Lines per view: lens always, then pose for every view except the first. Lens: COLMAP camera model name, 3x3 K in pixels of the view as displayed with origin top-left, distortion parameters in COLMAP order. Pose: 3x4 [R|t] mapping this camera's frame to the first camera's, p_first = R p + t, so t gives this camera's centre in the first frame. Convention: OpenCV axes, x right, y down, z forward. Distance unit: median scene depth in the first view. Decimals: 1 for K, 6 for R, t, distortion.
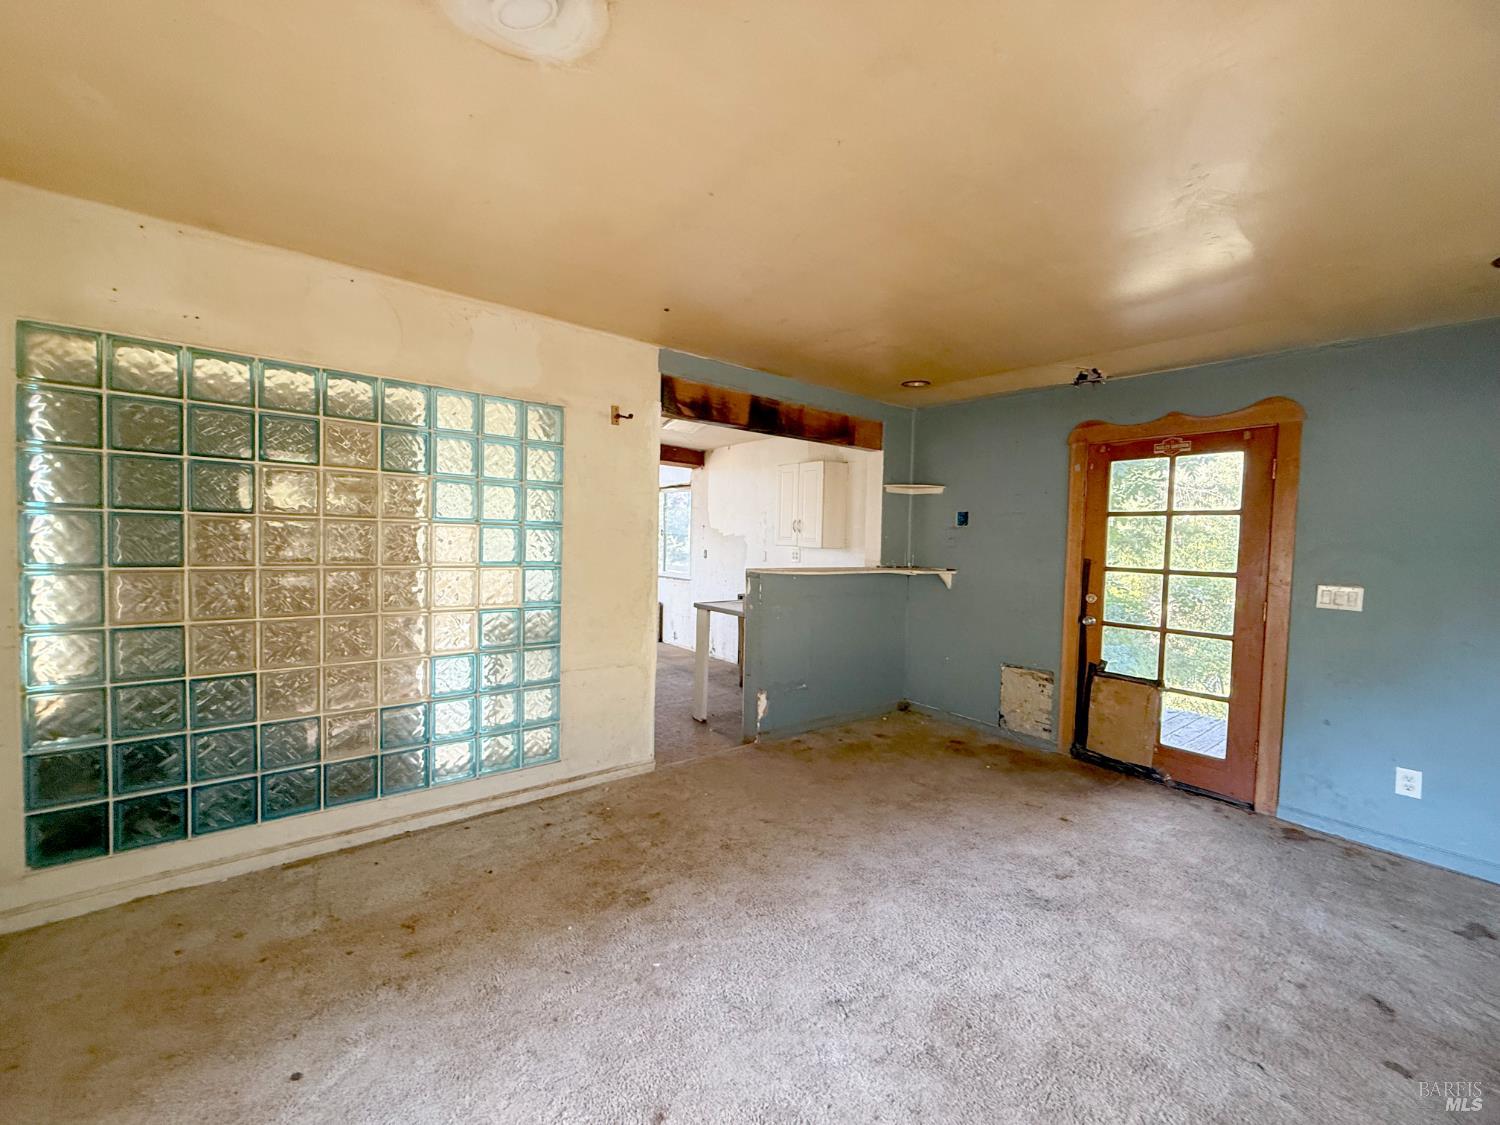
lens RADIAL K [[600.0, 0, 741.7], [0, 600.0, 563.0], [0, 0, 1]] dist [-0.001812, 0.000167]
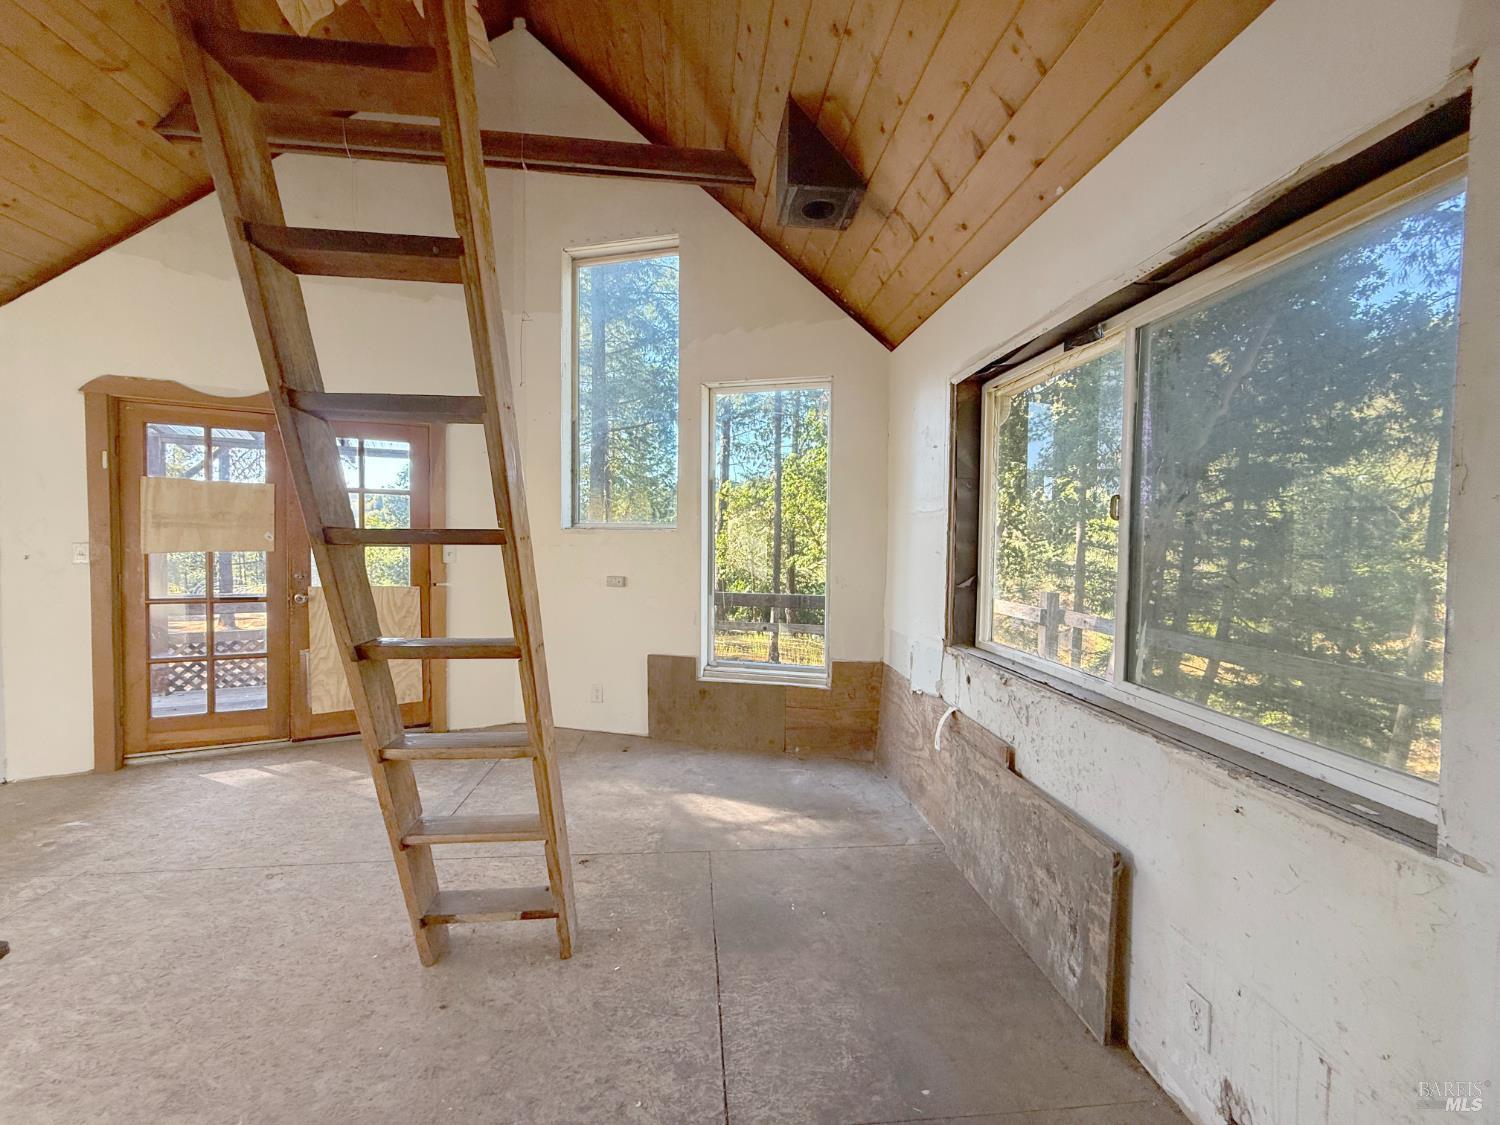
lens RADIAL K [[600.0, 0, 741.7], [0, 600.0, 563.0], [0, 0, 1]] dist [-0.001812, 0.000167]
pose [[0.840398, 0.008922, -0.541896, -0.145684], [-0.015707, 0.999845, -0.007897, -0.029530], [0.541742, 0.015148, 0.840408, 0.830663]]
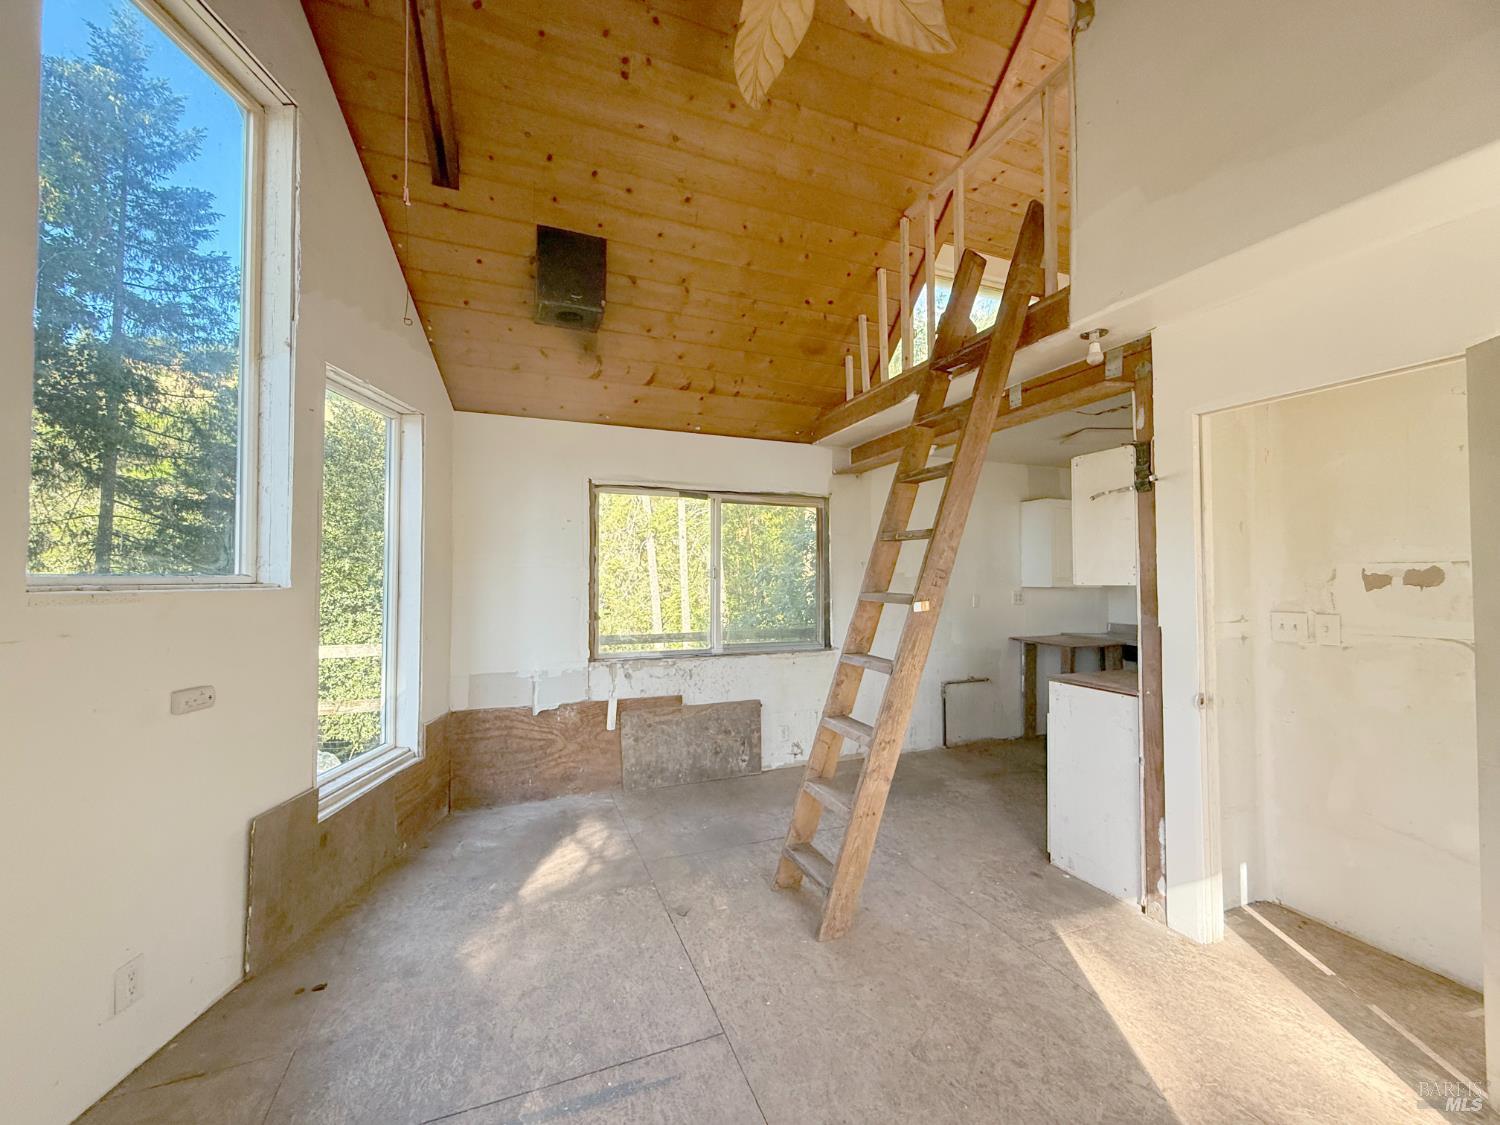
lens RADIAL K [[600.0, 0, 741.7], [0, 600.0, 563.0], [0, 0, 1]] dist [-0.001812, 0.000167]
pose [[0.282957, -0.004090, 0.959124, -0.729601], [0.049513, 0.998720, -0.010349, -0.061777], [-0.957854, 0.050418, 0.282798, 0.926251]]
